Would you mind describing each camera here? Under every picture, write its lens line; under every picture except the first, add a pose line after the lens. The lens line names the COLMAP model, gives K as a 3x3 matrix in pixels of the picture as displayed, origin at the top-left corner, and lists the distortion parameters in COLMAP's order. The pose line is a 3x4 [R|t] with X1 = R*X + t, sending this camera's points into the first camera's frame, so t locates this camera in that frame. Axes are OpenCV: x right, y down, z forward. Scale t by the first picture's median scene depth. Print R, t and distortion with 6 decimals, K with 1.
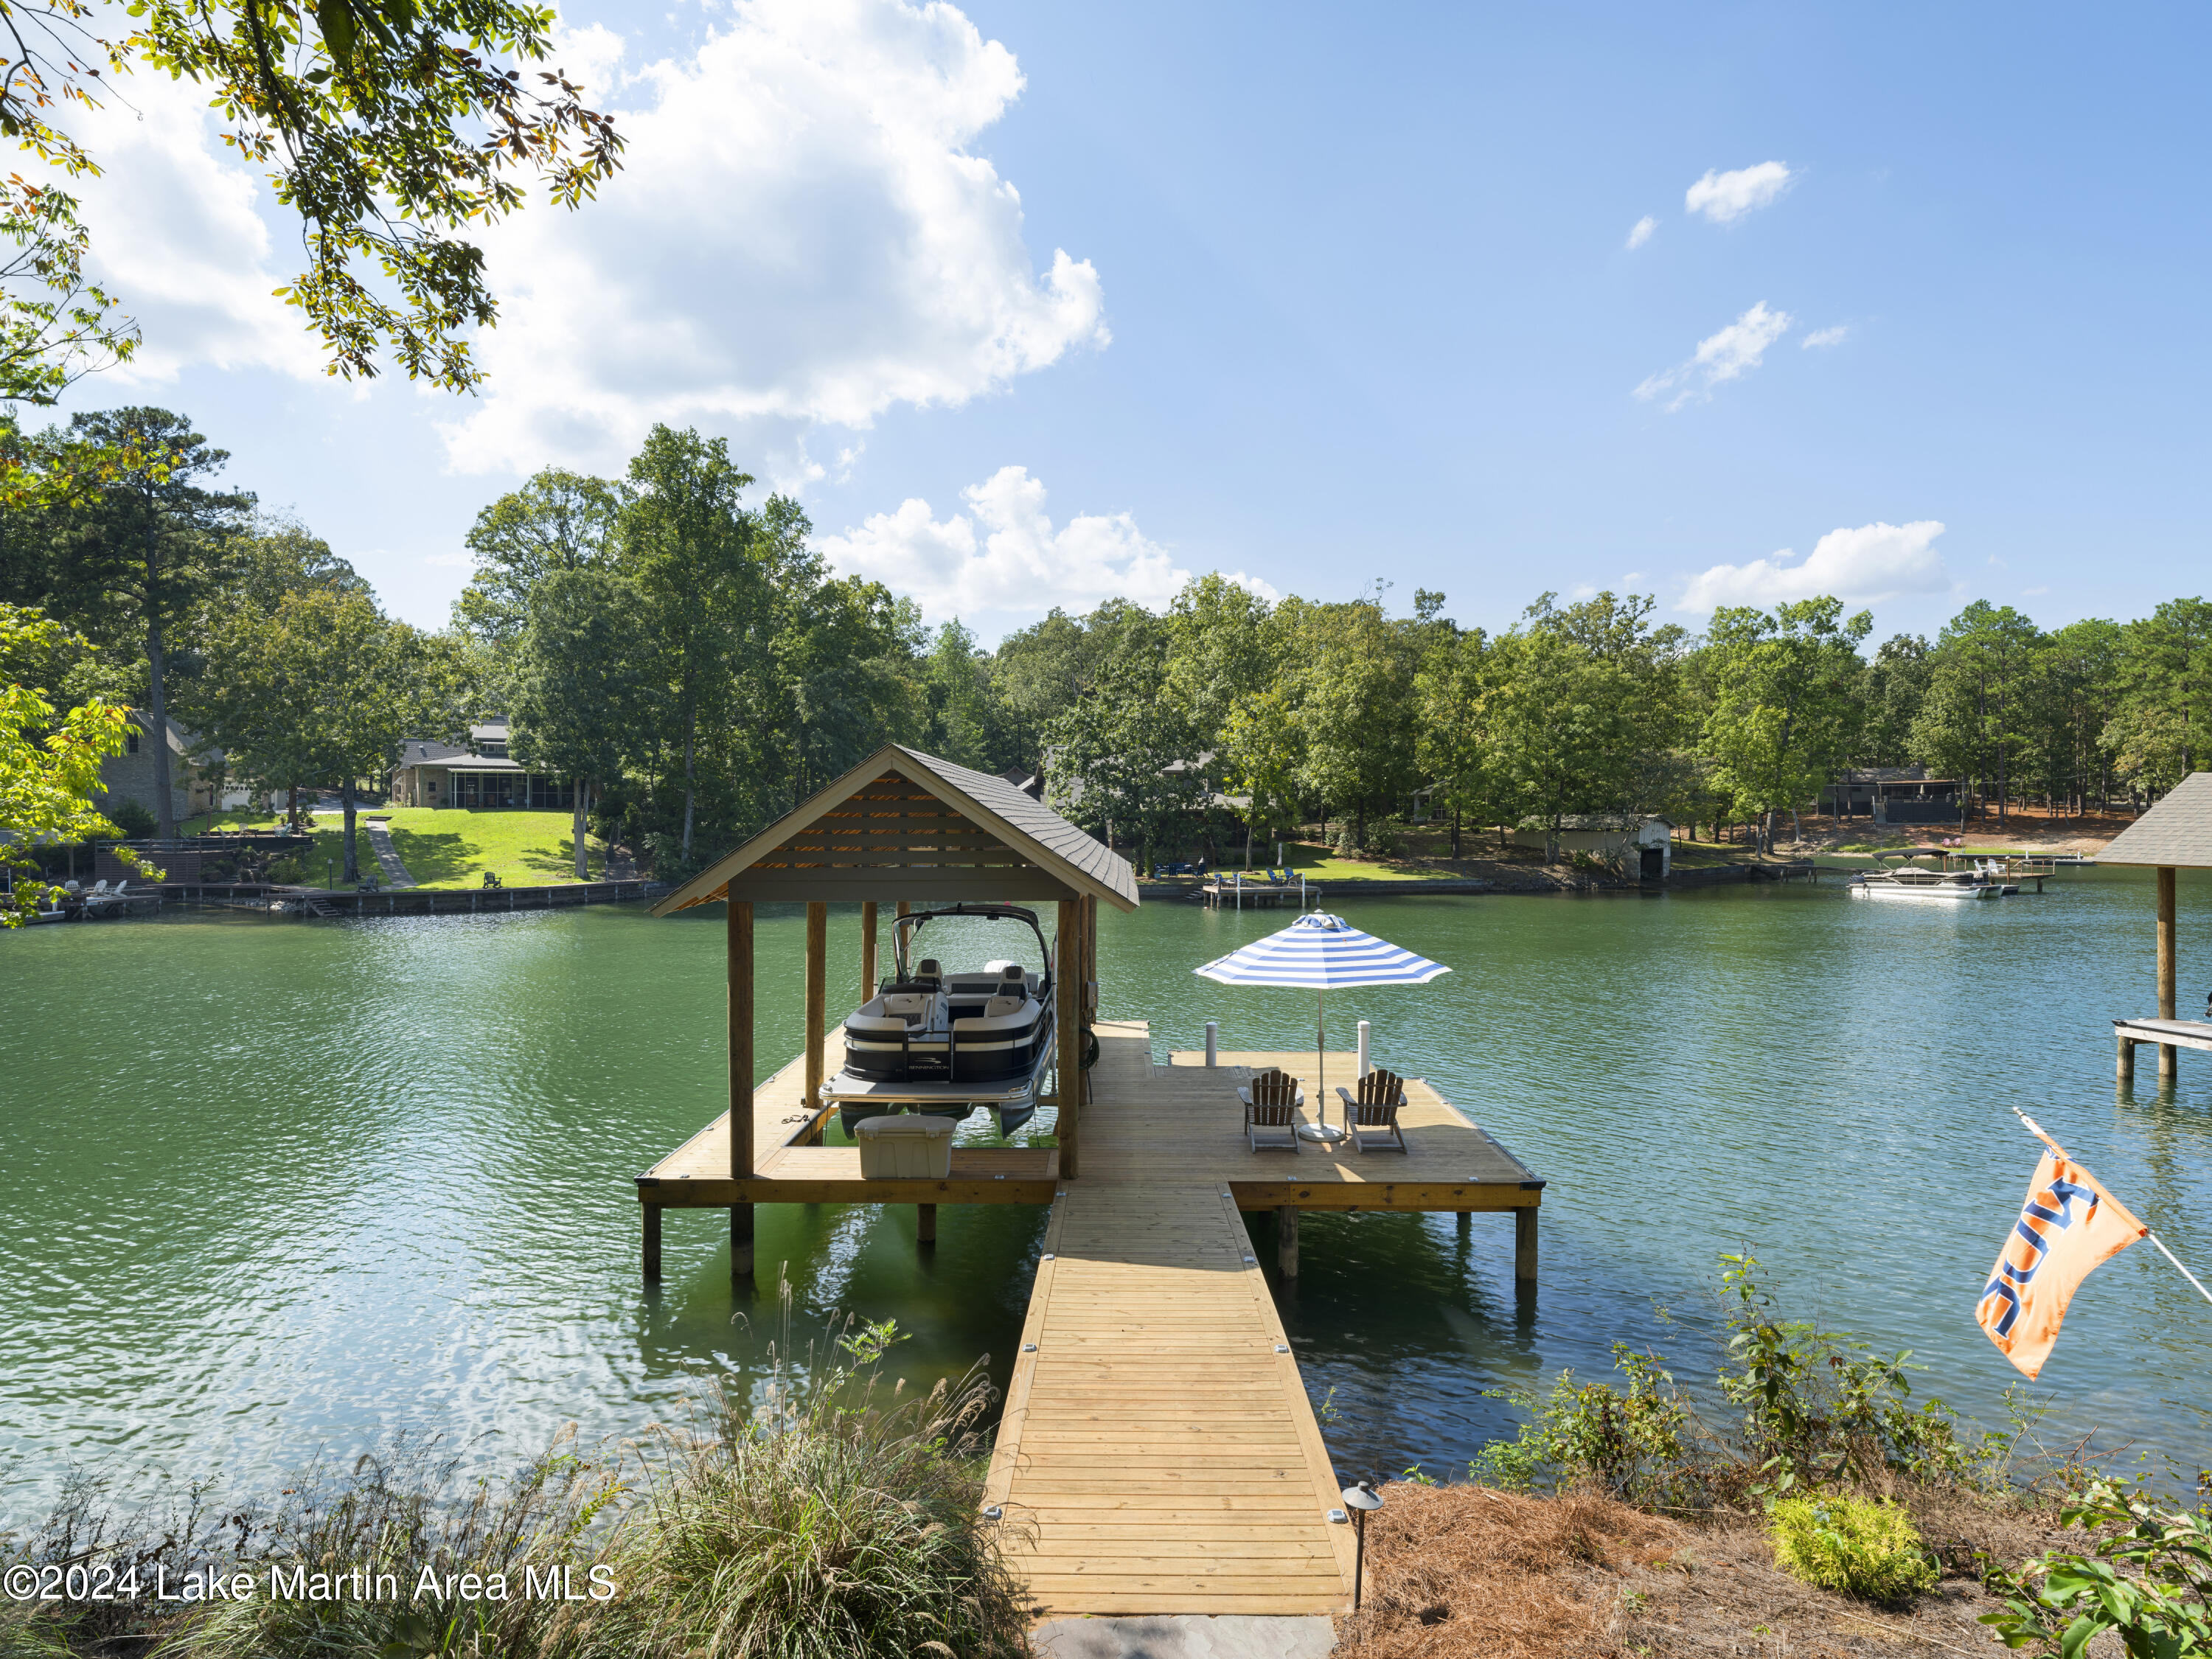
lens RADIAL K [[1139.0, 0, 1106.0], [0, 1139.0, 821.1], [0, 0, 1]] dist [0.005621, -0.000178]
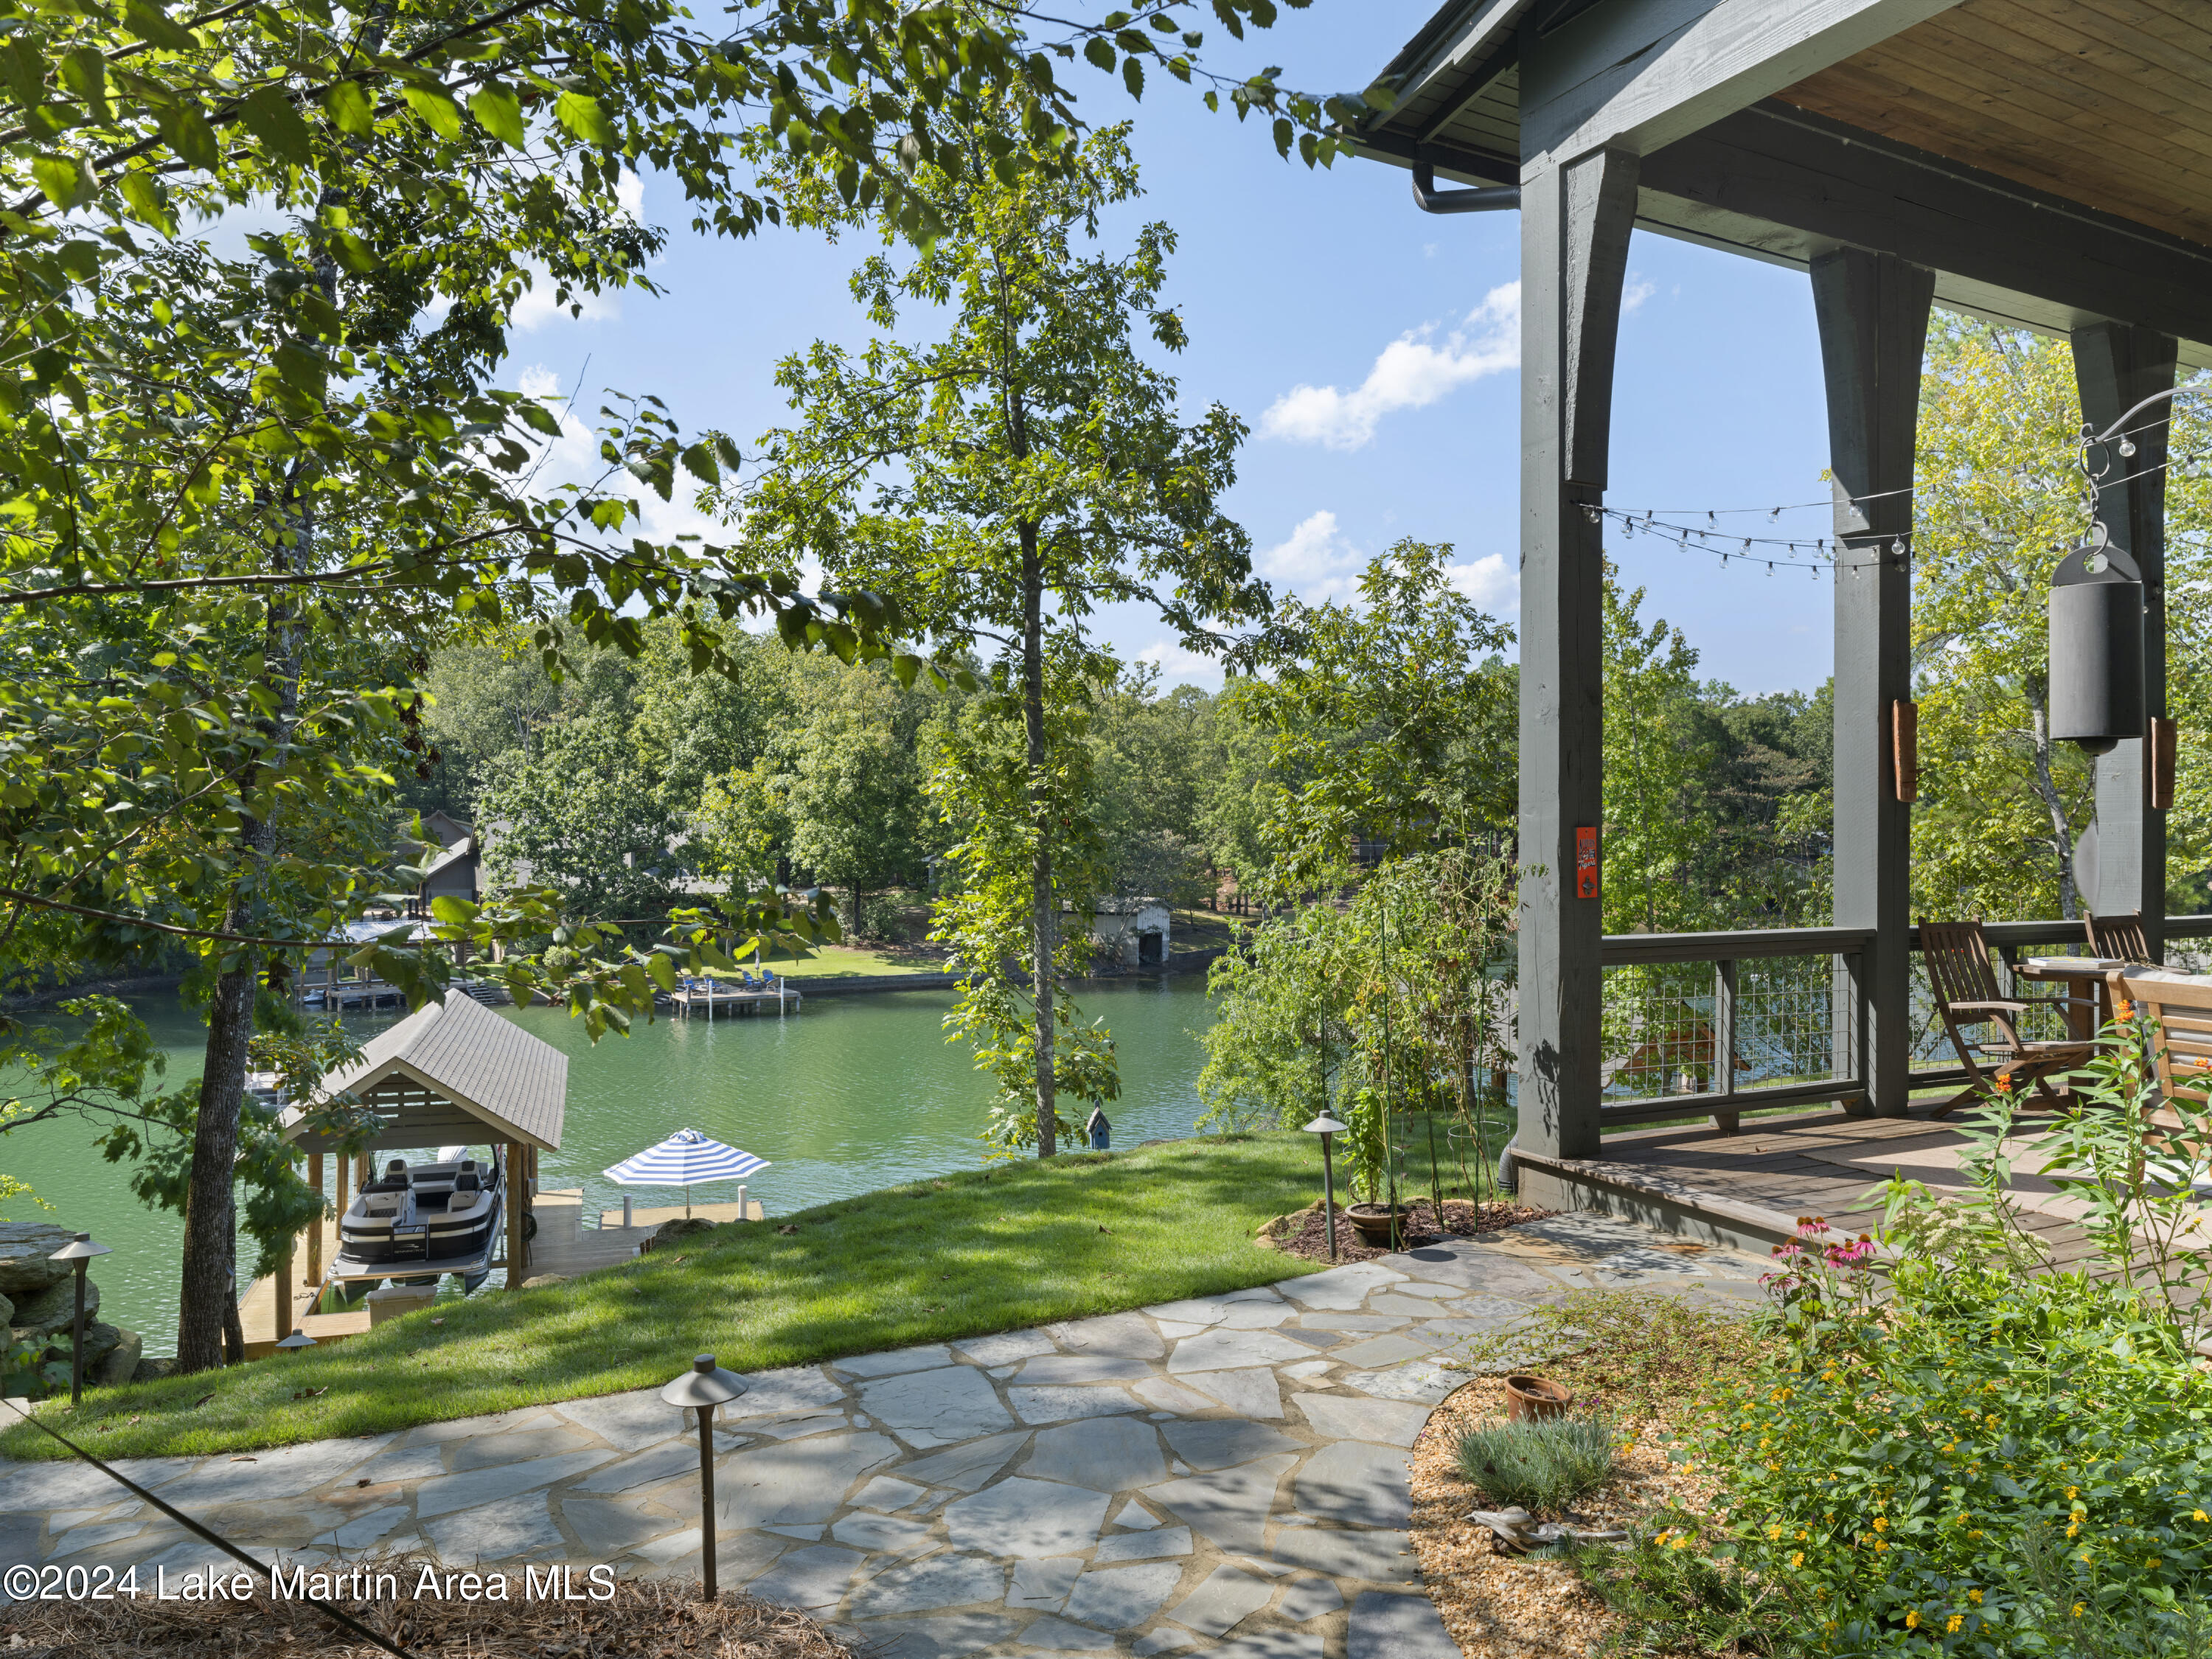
lens RADIAL K [[1535.3, 0, 1088.2], [0, 1535.3, 839.4], [0, 0, 1]] dist [-0.005755, 0.000309]
pose [[0.947327, -0.005302, 0.320226, 0.008099], [0.002715, 0.999960, 0.008526, -0.067936], [-0.320258, -0.007207, 0.947303, -0.235990]]
